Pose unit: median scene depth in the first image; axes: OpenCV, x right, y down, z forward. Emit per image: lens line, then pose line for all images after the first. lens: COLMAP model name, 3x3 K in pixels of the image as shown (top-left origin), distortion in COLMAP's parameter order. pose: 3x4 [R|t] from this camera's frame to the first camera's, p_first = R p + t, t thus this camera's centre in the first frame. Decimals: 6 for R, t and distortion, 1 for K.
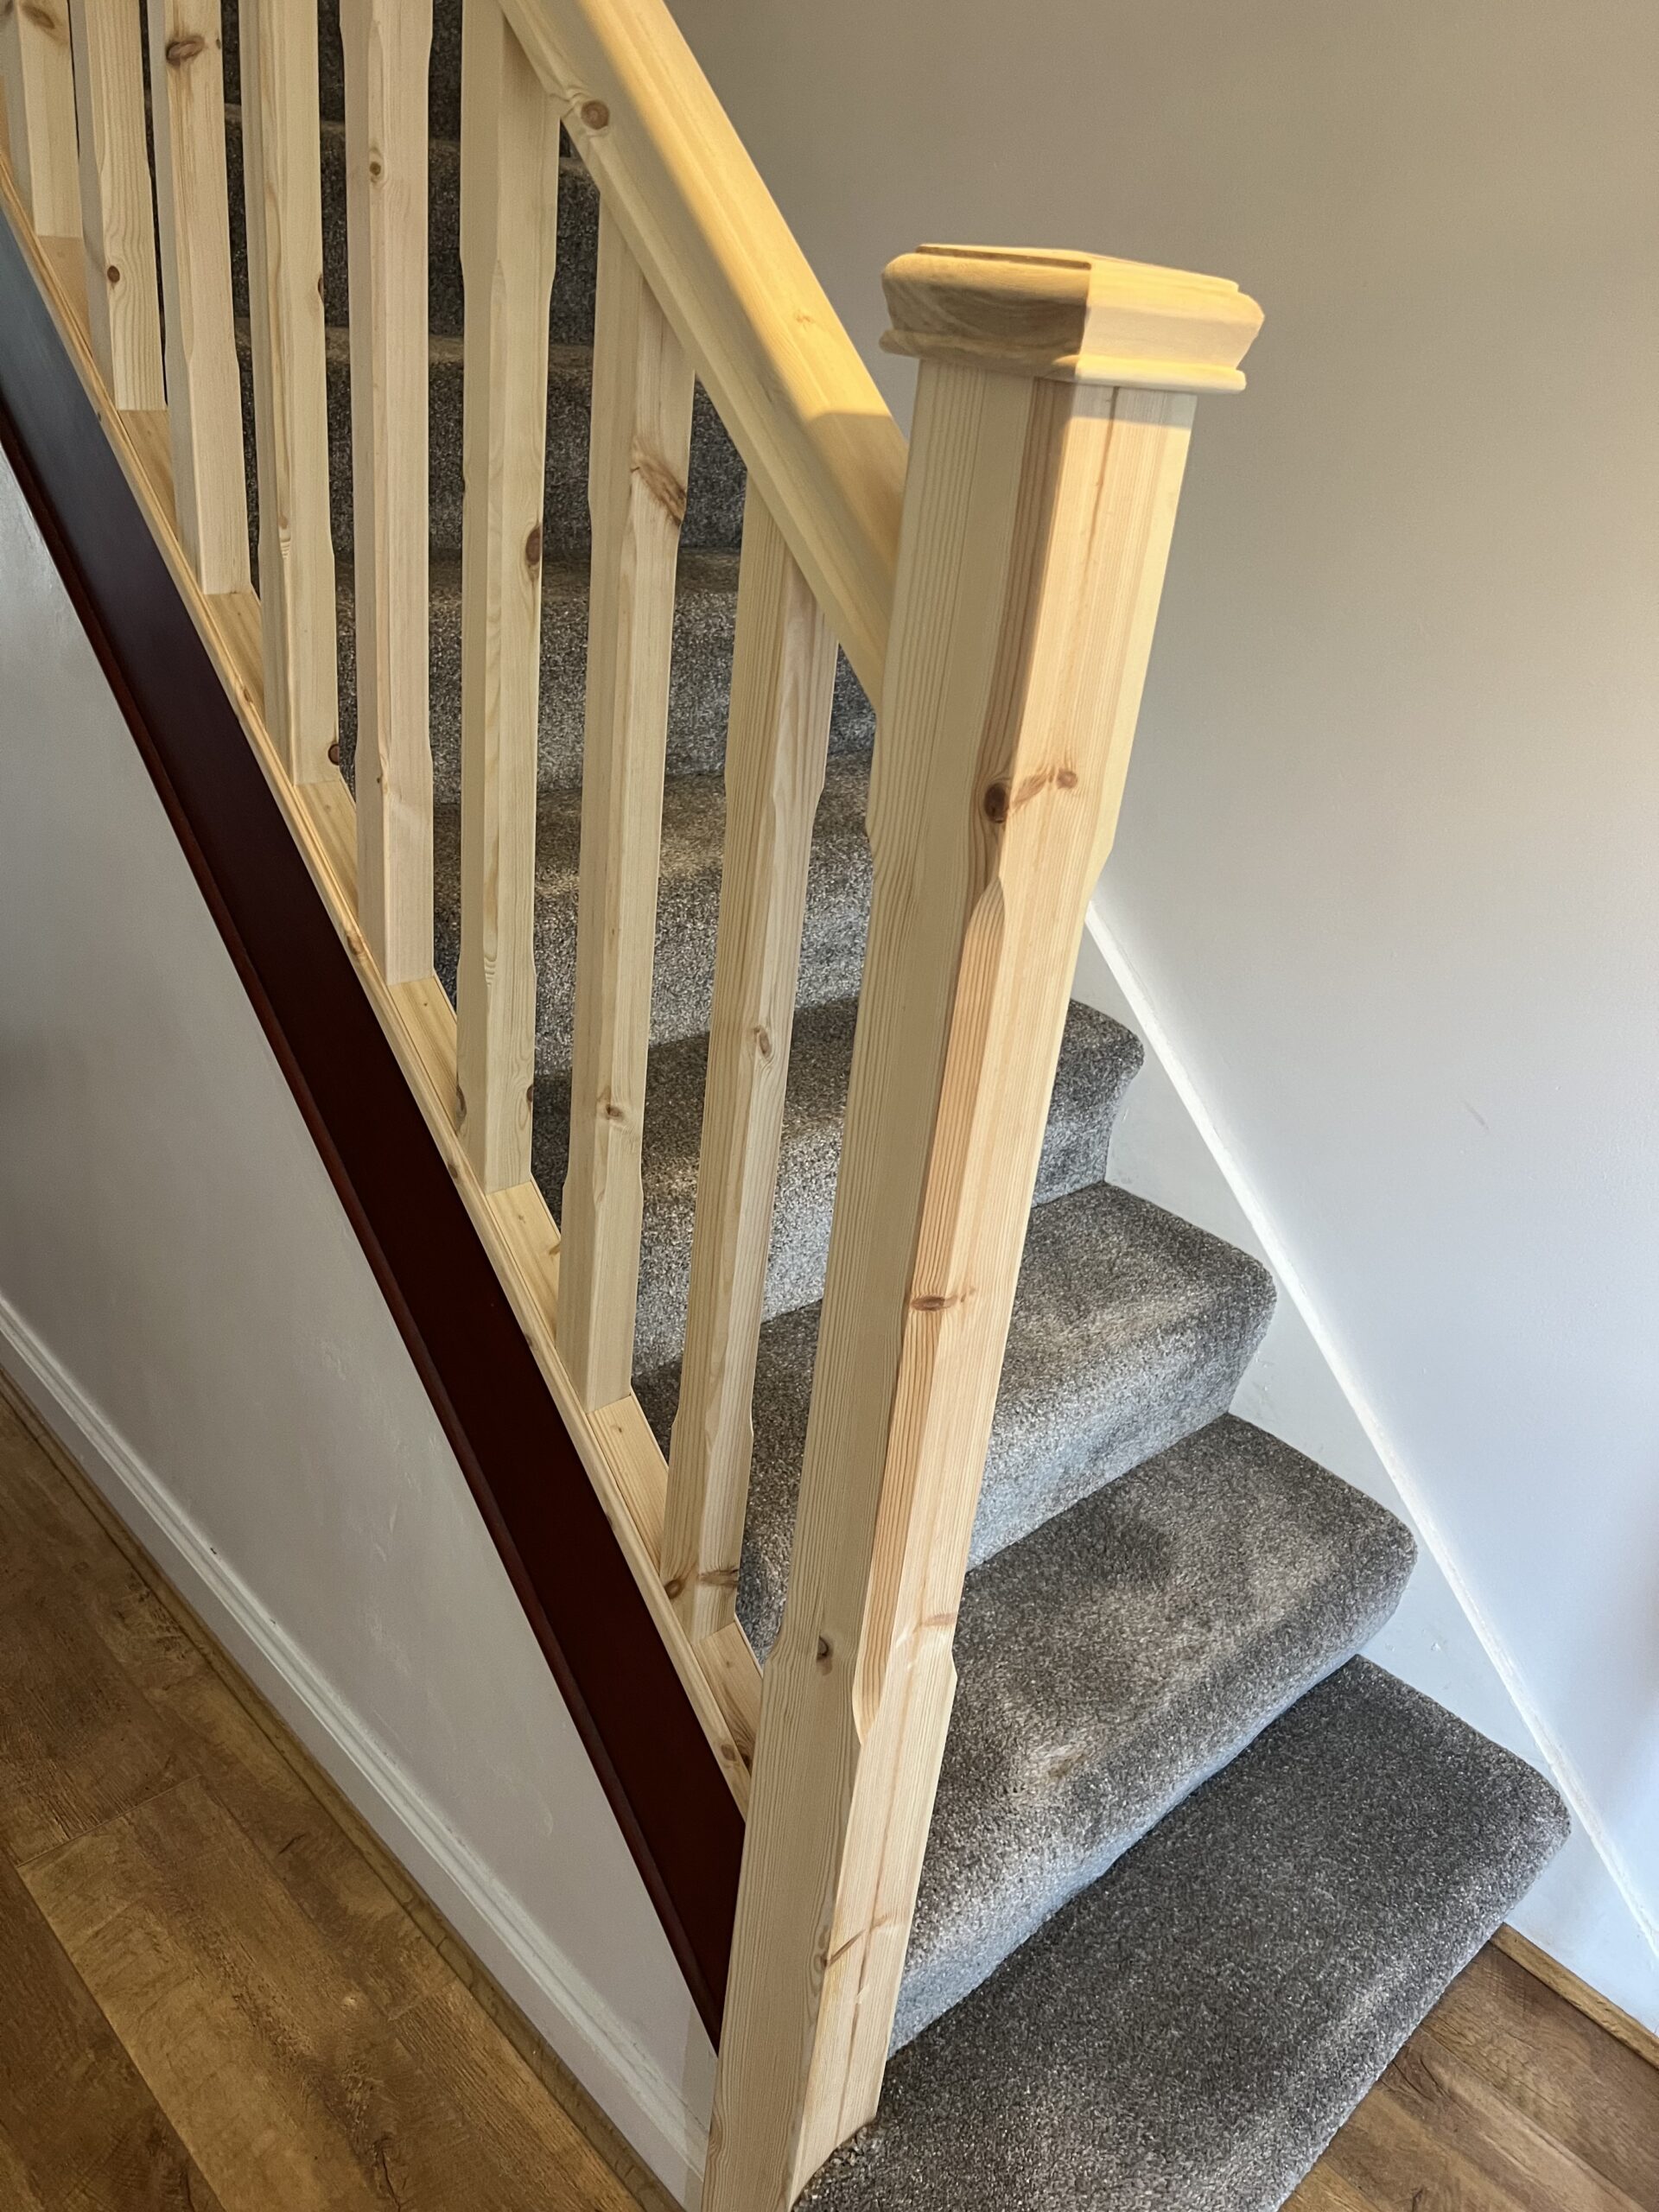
lens RADIAL K [[1665.8, 0, 829.5], [0, 1665.8, 1106.0], [0, 0, 1]] dist [0.065178, -0.077257]
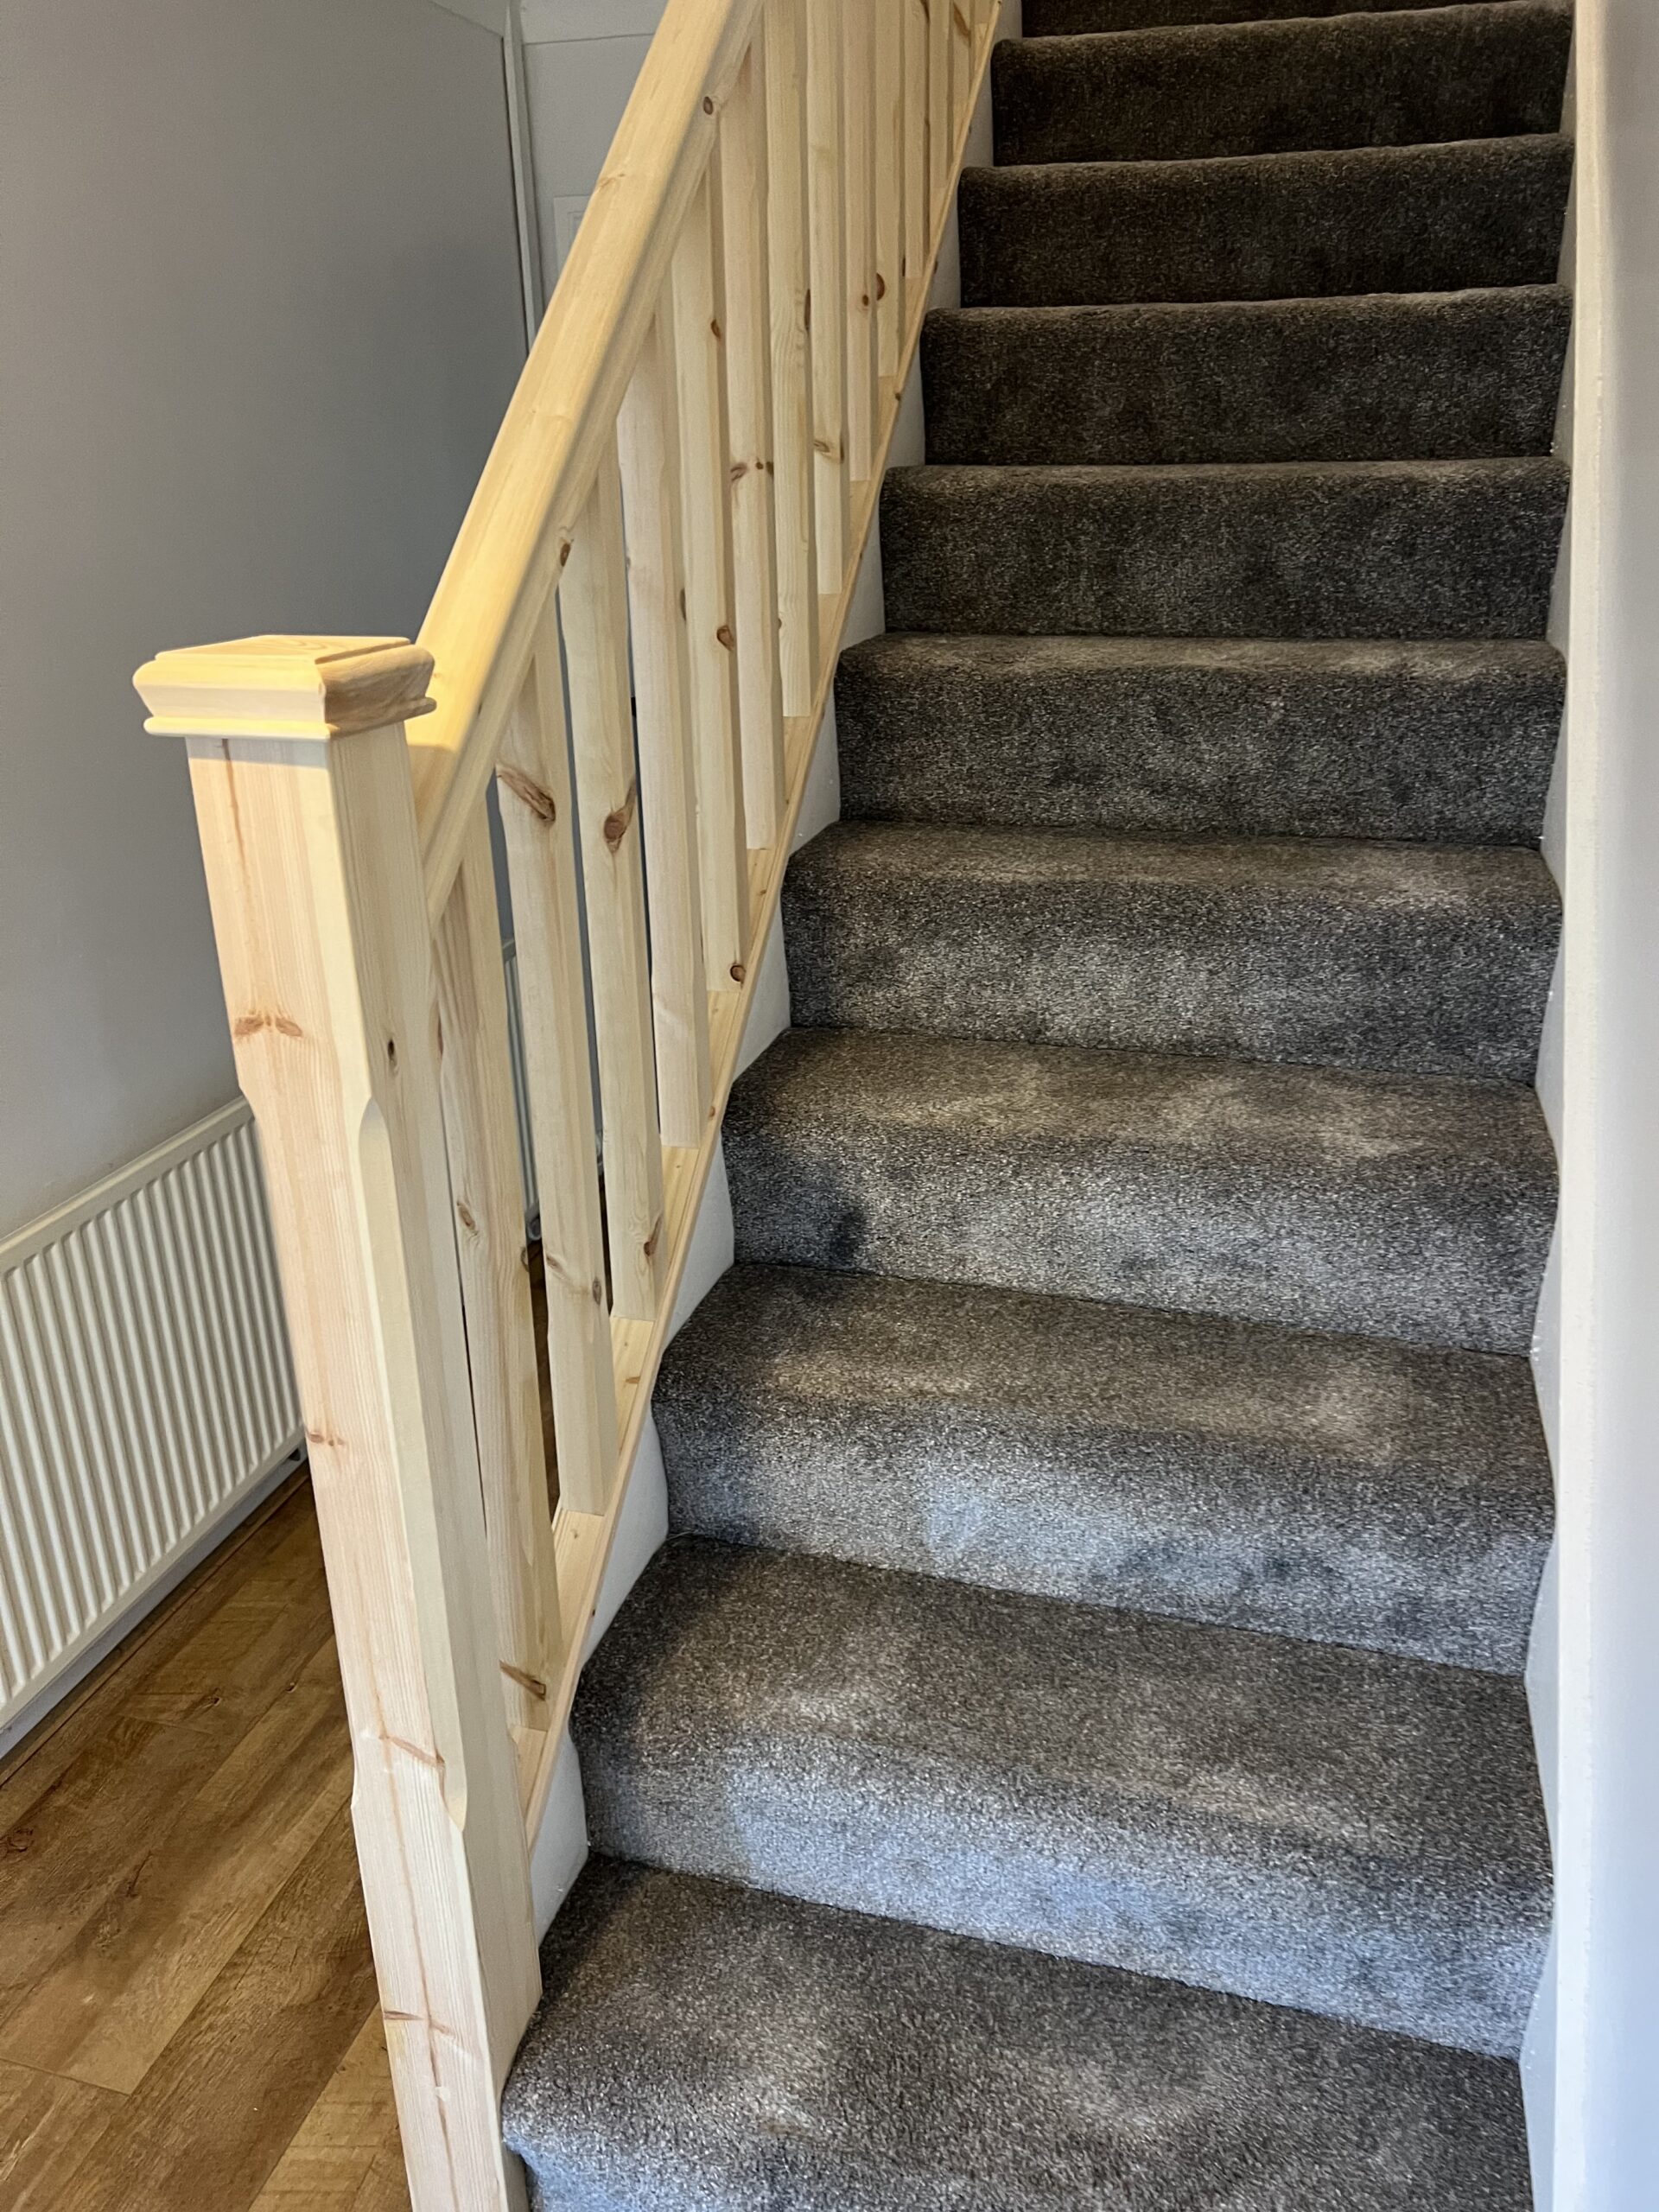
lens RADIAL K [[1653.0, 0, 829.5], [0, 1653.0, 1106.0], [0, 0, 1]] dist [0.063245, -0.084811]
pose [[0.491467, 0.208478, -0.845575, 1.379049], [-0.318402, 0.946722, 0.048354, -0.322203], [0.810605, 0.245469, 0.531662, 0.665529]]
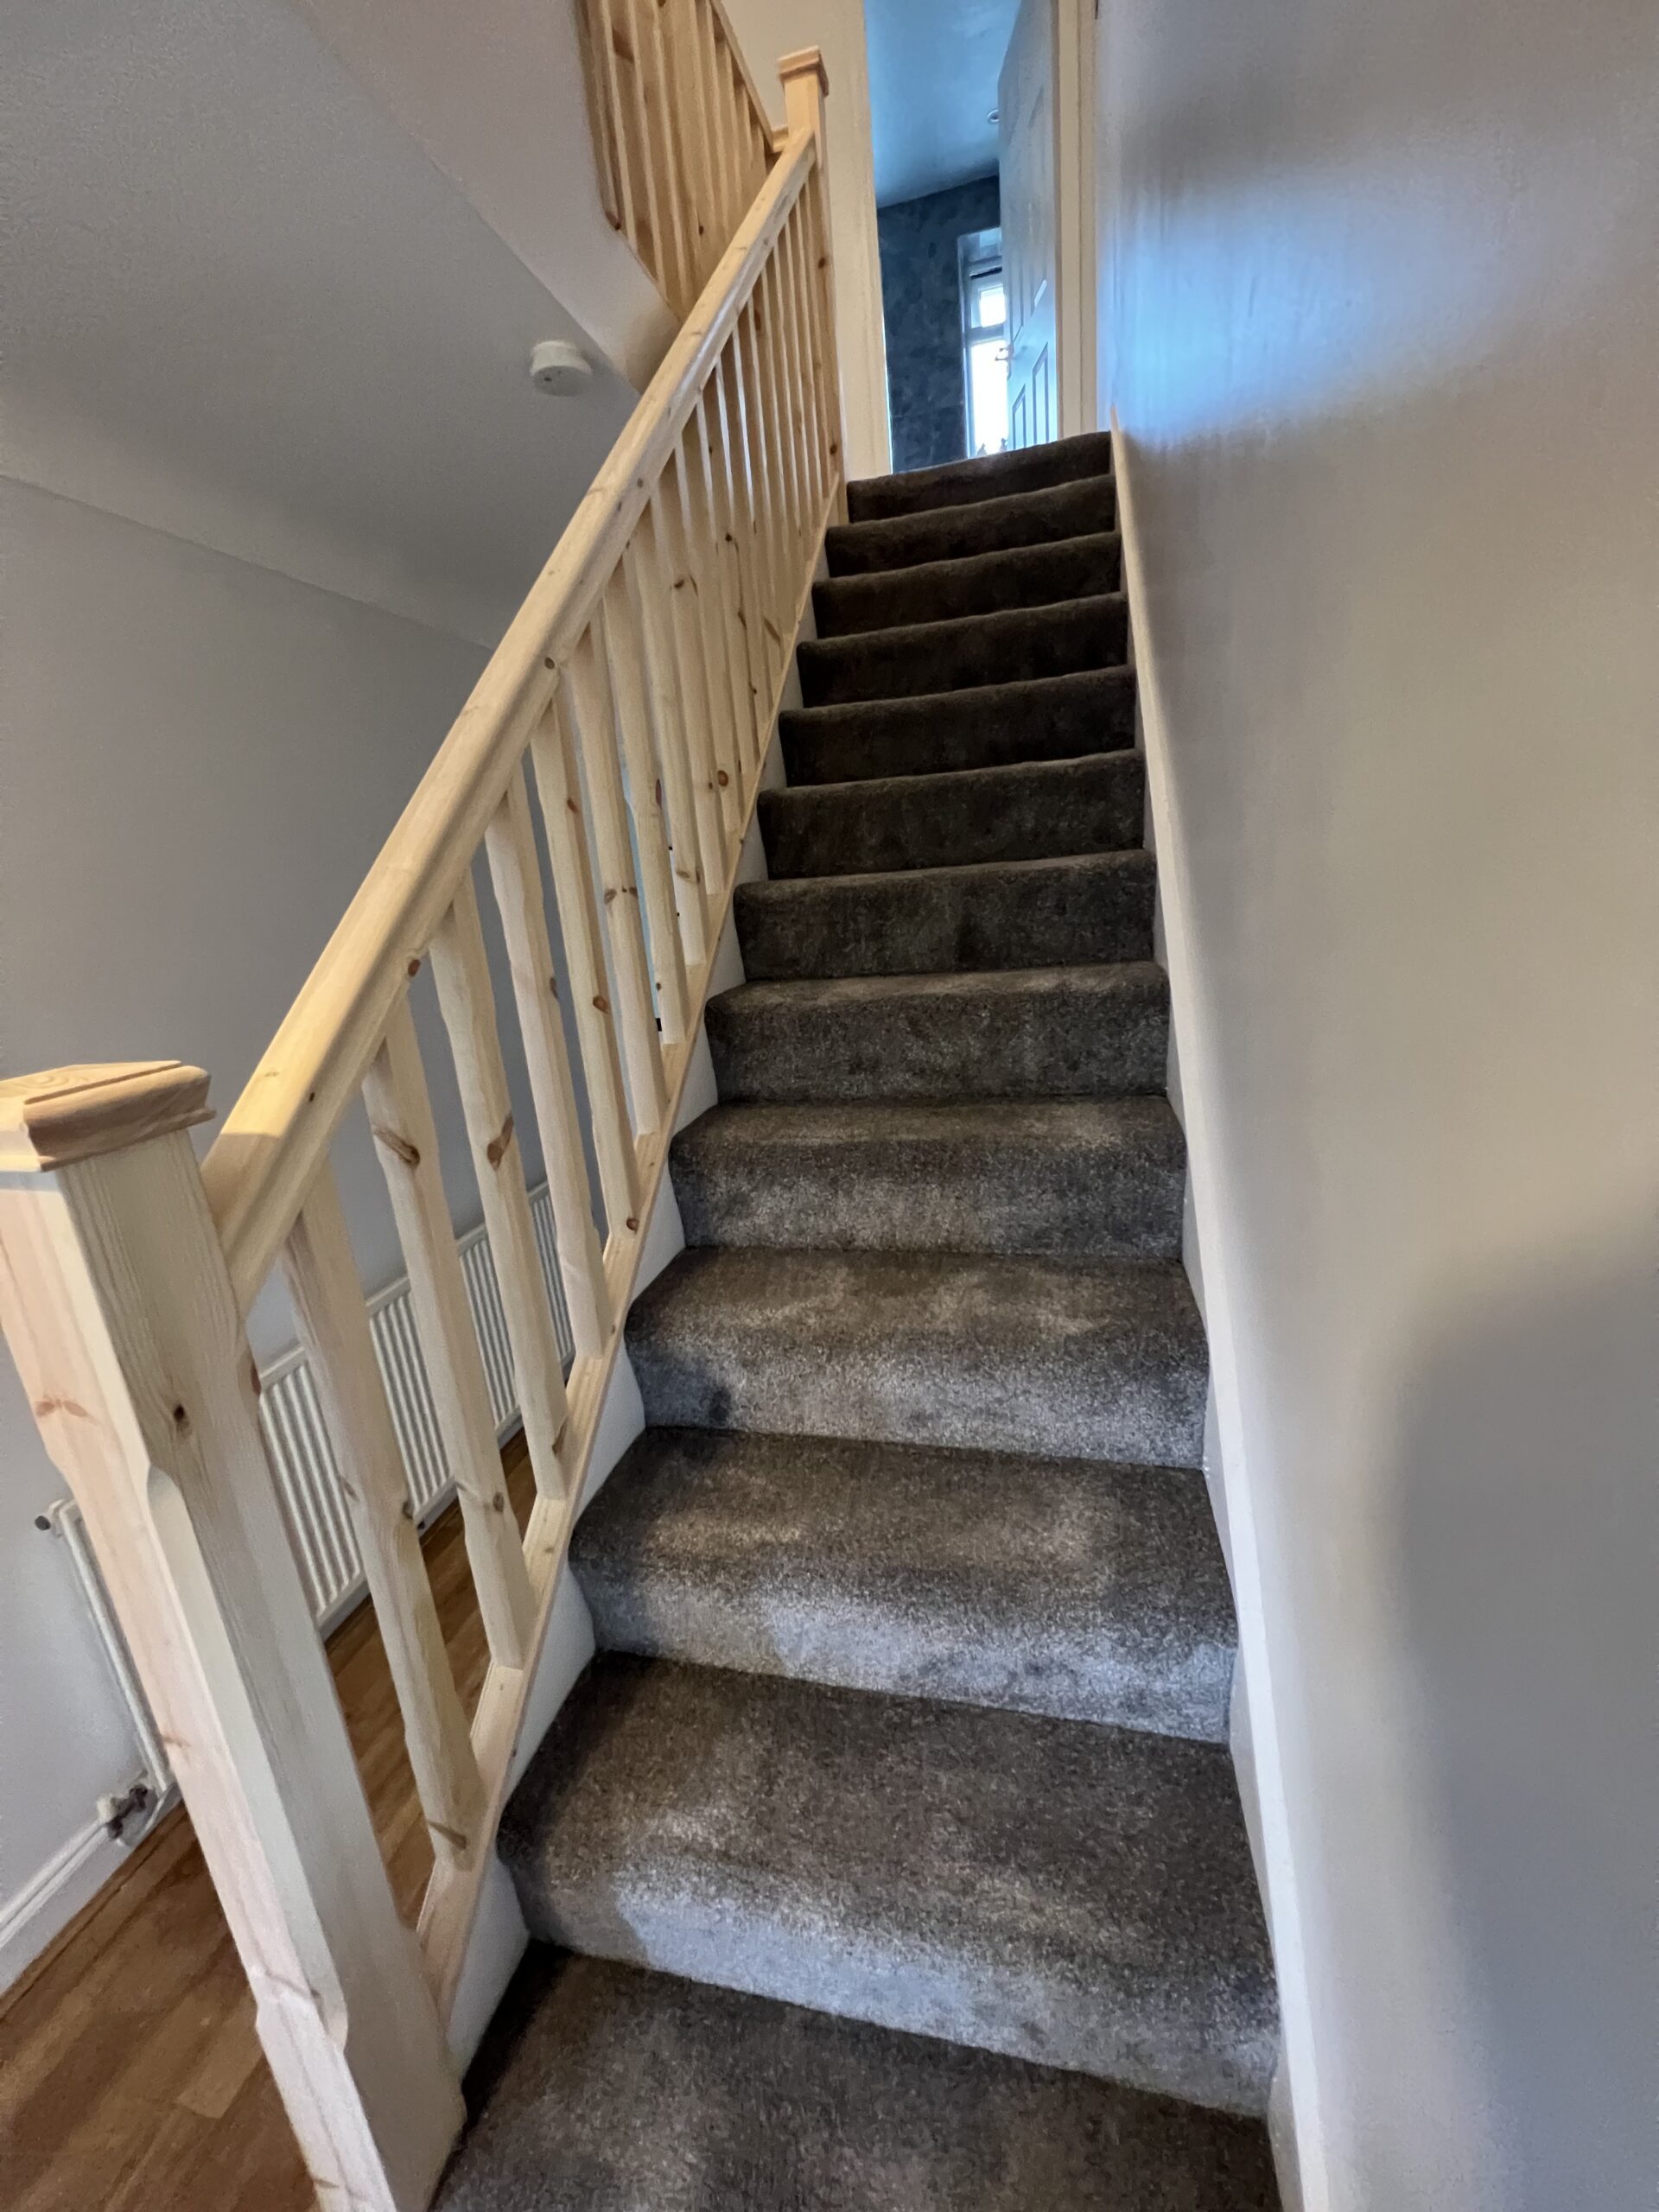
lens RADIAL K [[875.6, 0, 829.5], [0, 875.6, 1106.0], [0, 0, 1]] dist [-0.001153, 0.000120]
pose [[0.516342, 0.071464, -0.853395, 1.057479], [-0.242448, 0.967942, -0.065635, -0.536215], [0.821346, 0.240794, 0.517116, 1.056284]]
